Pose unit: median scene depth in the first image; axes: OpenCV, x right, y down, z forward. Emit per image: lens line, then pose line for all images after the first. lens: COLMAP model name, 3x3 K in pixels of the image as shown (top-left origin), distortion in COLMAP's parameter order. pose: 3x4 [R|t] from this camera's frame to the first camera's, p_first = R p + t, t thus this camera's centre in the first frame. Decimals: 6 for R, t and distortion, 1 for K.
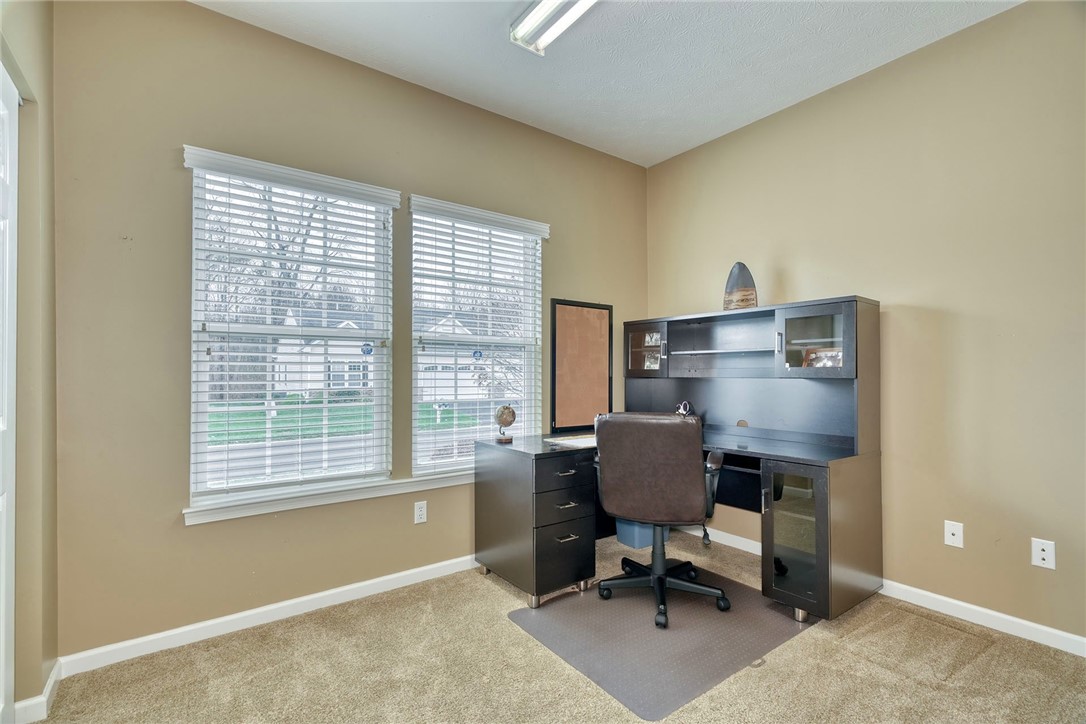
lens RADIAL K [[494.5, 0, 537.5], [0, 494.5, 367.4], [0, 0, 1]] dist [0.000726, 0.000665]
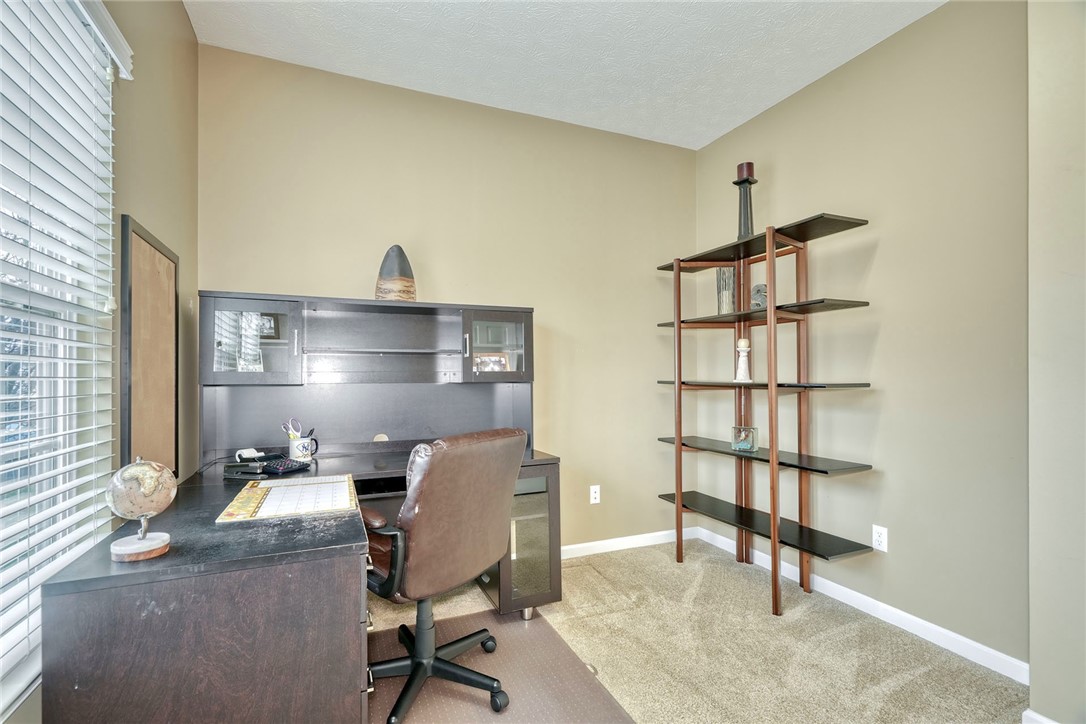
lens RADIAL K [[494.5, 0, 544.6], [0, 494.5, 370.9], [0, 0, 1]] dist [0.000726, 0.000665]
pose [[0.227095, 0.008127, 0.973839, -0.405479], [-0.013111, 0.999900, -0.005287, 0.002554], [-0.973784, -0.011568, 0.227178, 0.643459]]
